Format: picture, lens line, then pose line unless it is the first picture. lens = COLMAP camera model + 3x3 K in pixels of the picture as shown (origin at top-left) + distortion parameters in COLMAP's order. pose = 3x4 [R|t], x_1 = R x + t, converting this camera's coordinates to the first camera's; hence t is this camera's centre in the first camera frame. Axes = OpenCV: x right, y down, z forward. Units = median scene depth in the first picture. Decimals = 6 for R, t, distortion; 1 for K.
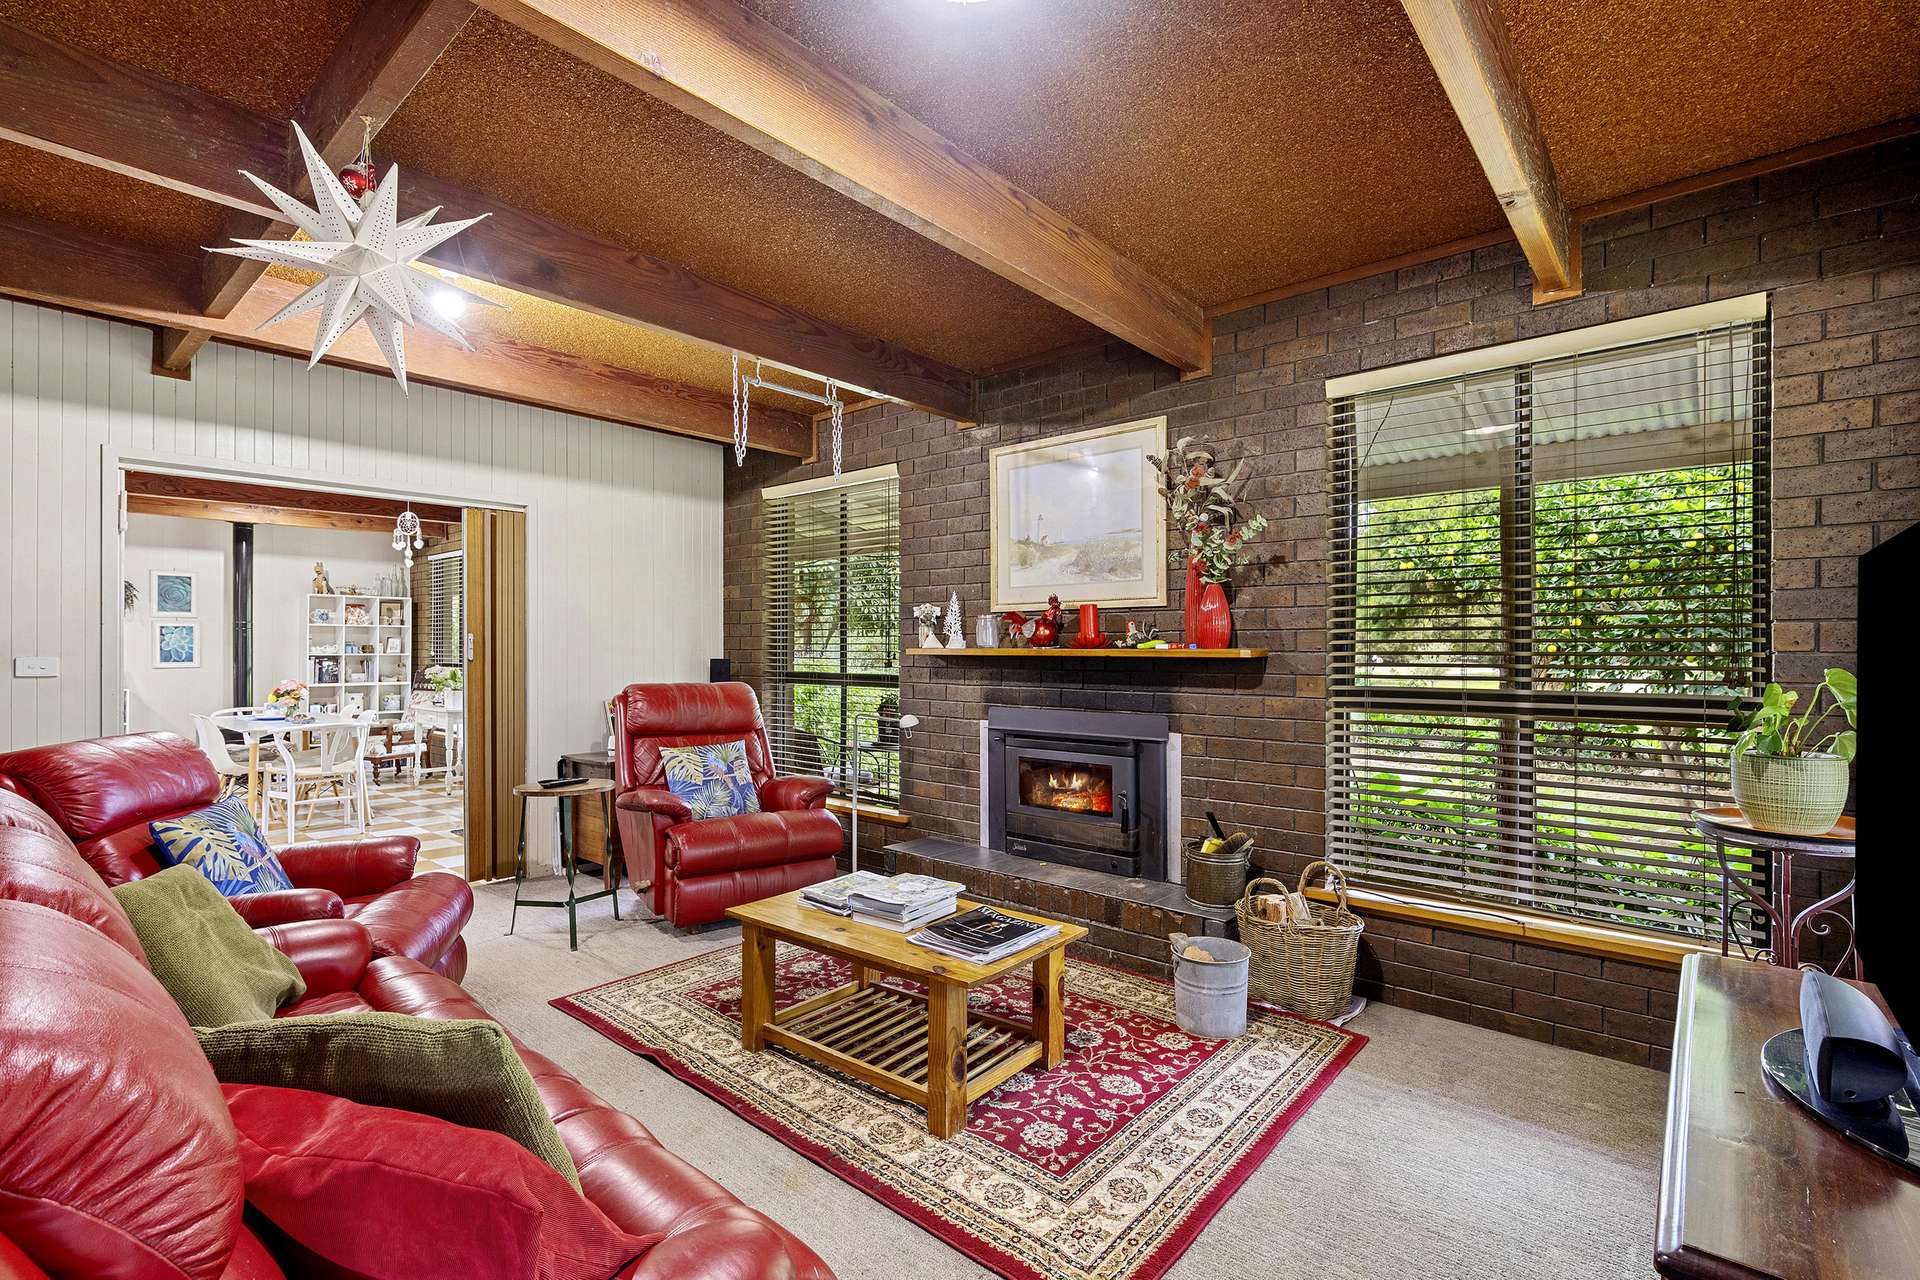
lens RADIAL K [[878.7, 0, 964.9], [0, 878.7, 644.0], [0, 0, 1]] dist [0.002470, -0.000051]
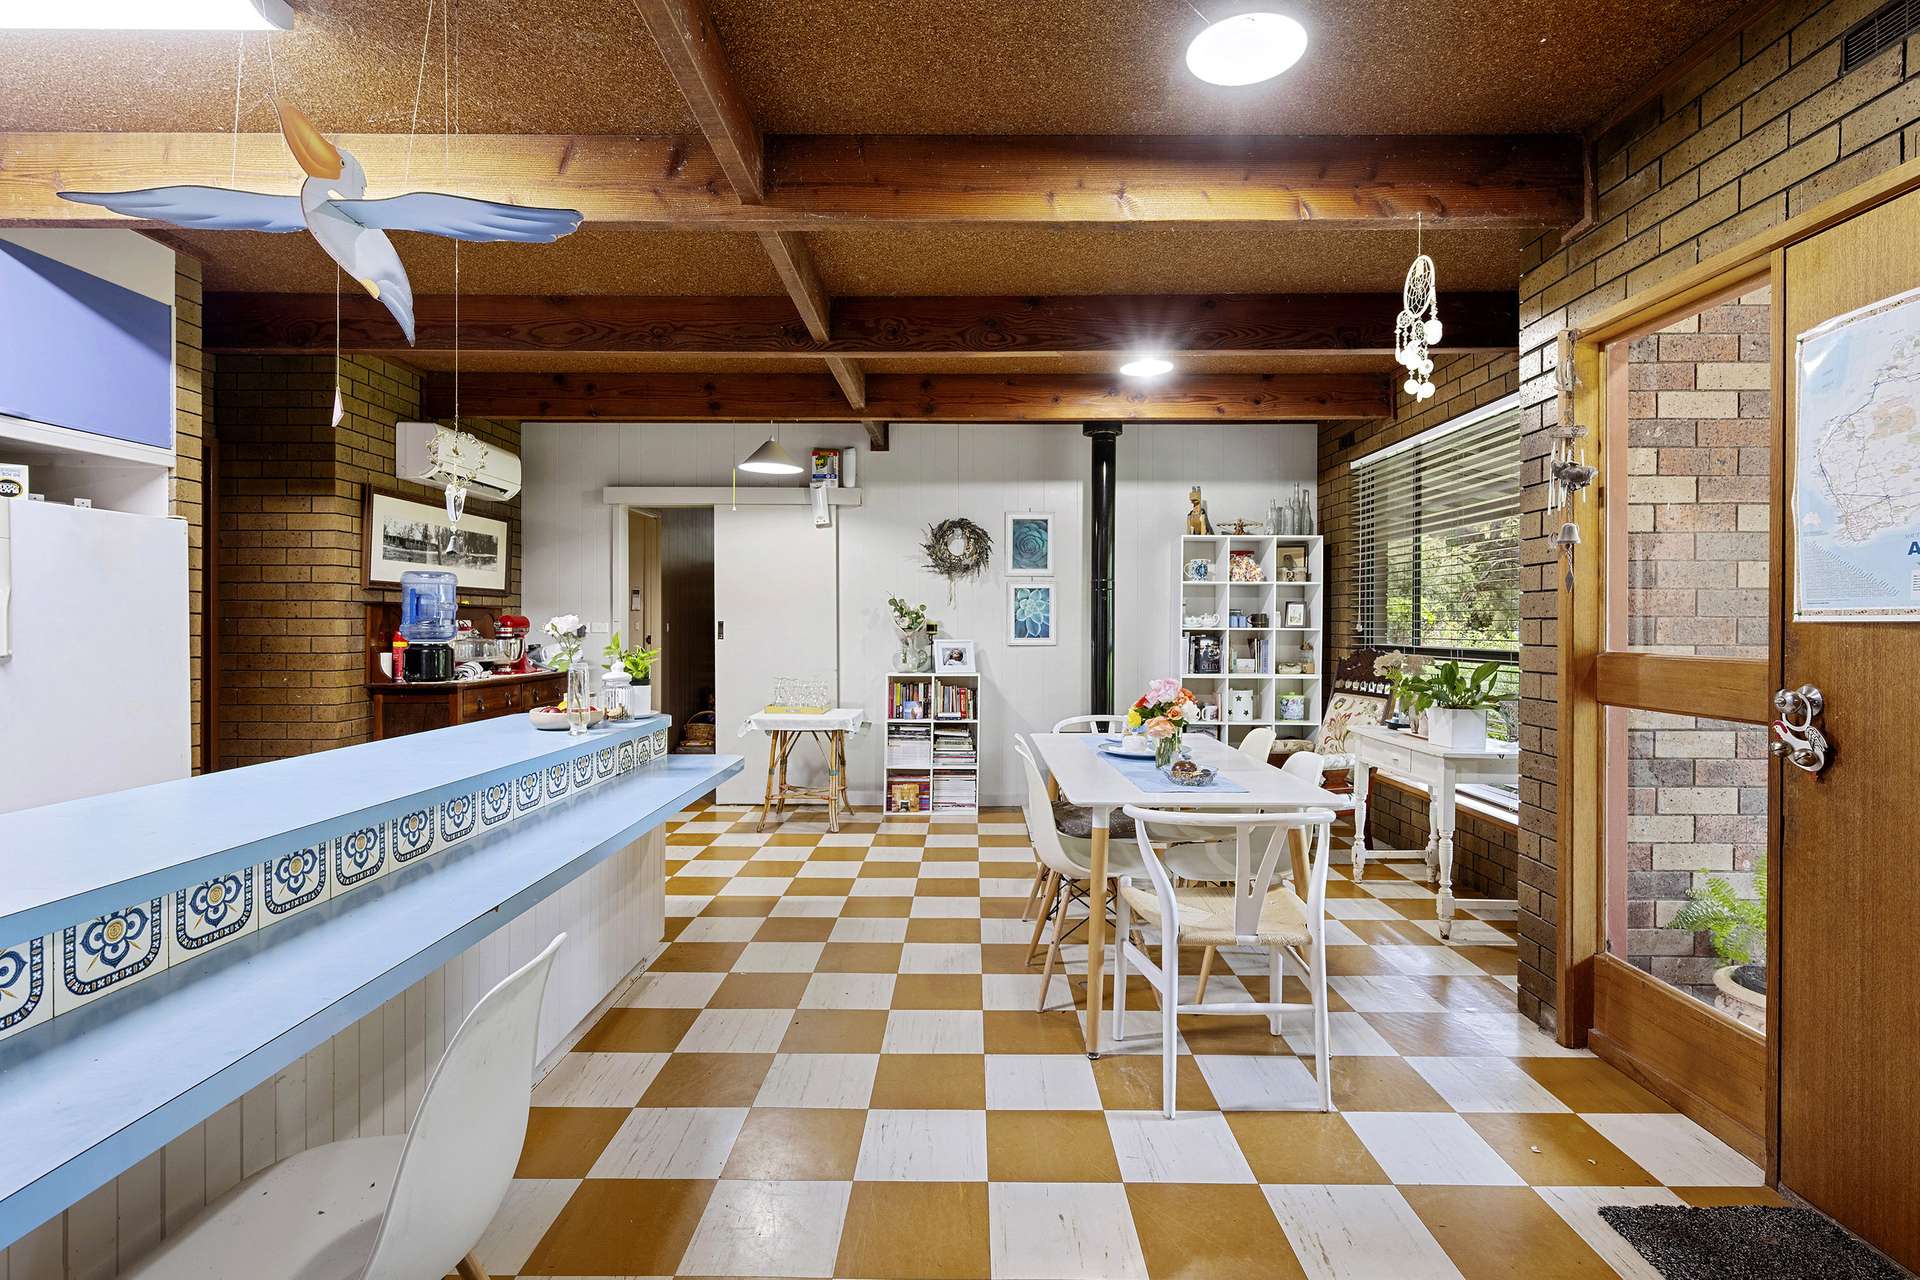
lens RADIAL K [[878.7, 0, 962.5], [0, 878.7, 628.2], [0, 0, 1]] dist [0.002470, -0.000051]
pose [[0.647019, 0.004824, -0.762458, -0.347378], [0.000624, 0.999976, 0.006857, 0.006931], [0.762473, -0.004913, 0.647001, 0.445067]]
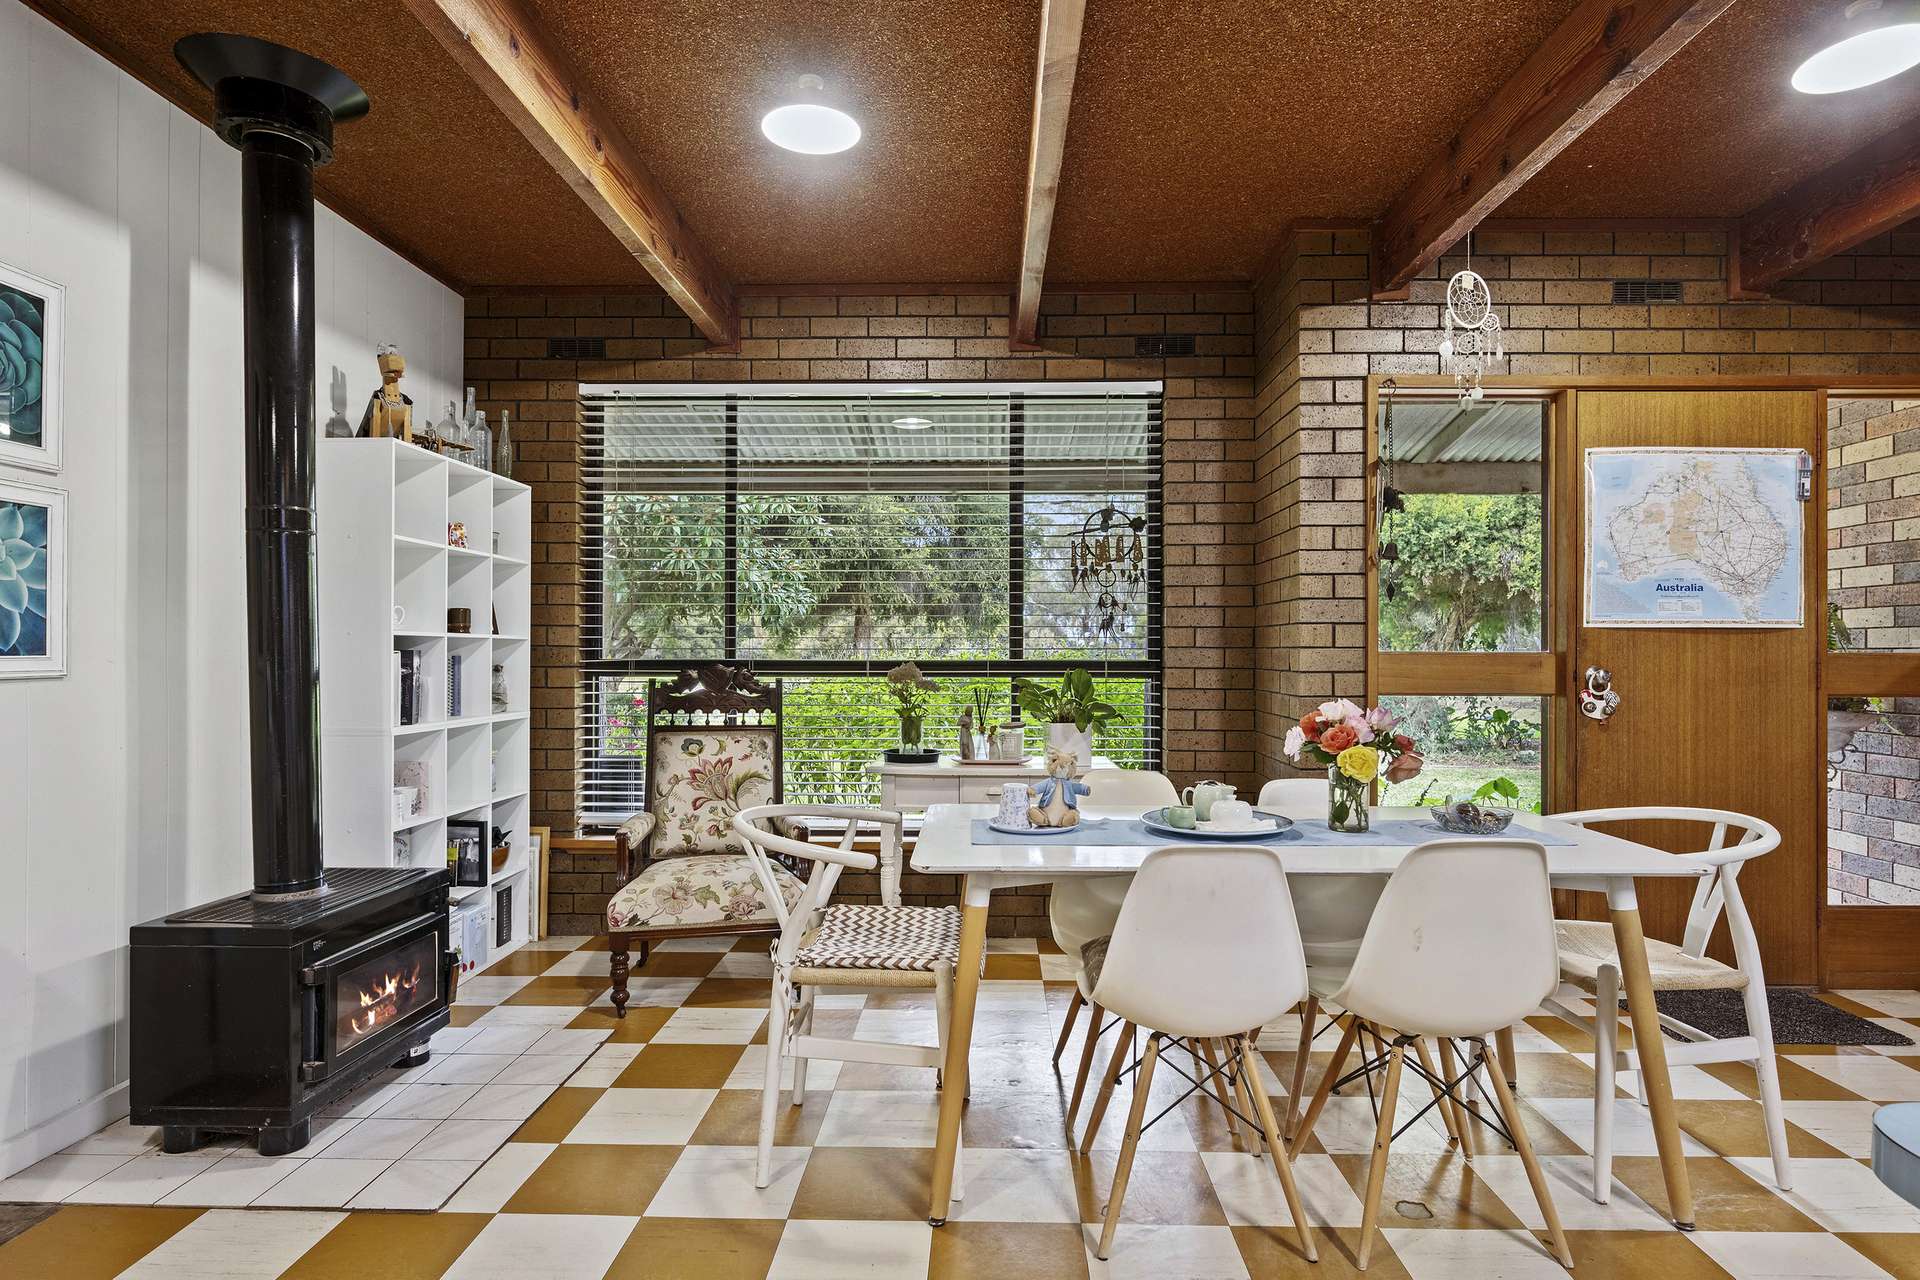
lens RADIAL K [[992.1, 0, 962.5], [0, 992.1, 646.8], [0, 0, 1]] dist [-0.002734, -0.000086]
pose [[0.775647, 0.004456, 0.631151, -0.784899], [-0.005135, 0.999987, -0.000749, 0.015535], [-0.631146, -0.002660, 0.775660, 0.584049]]
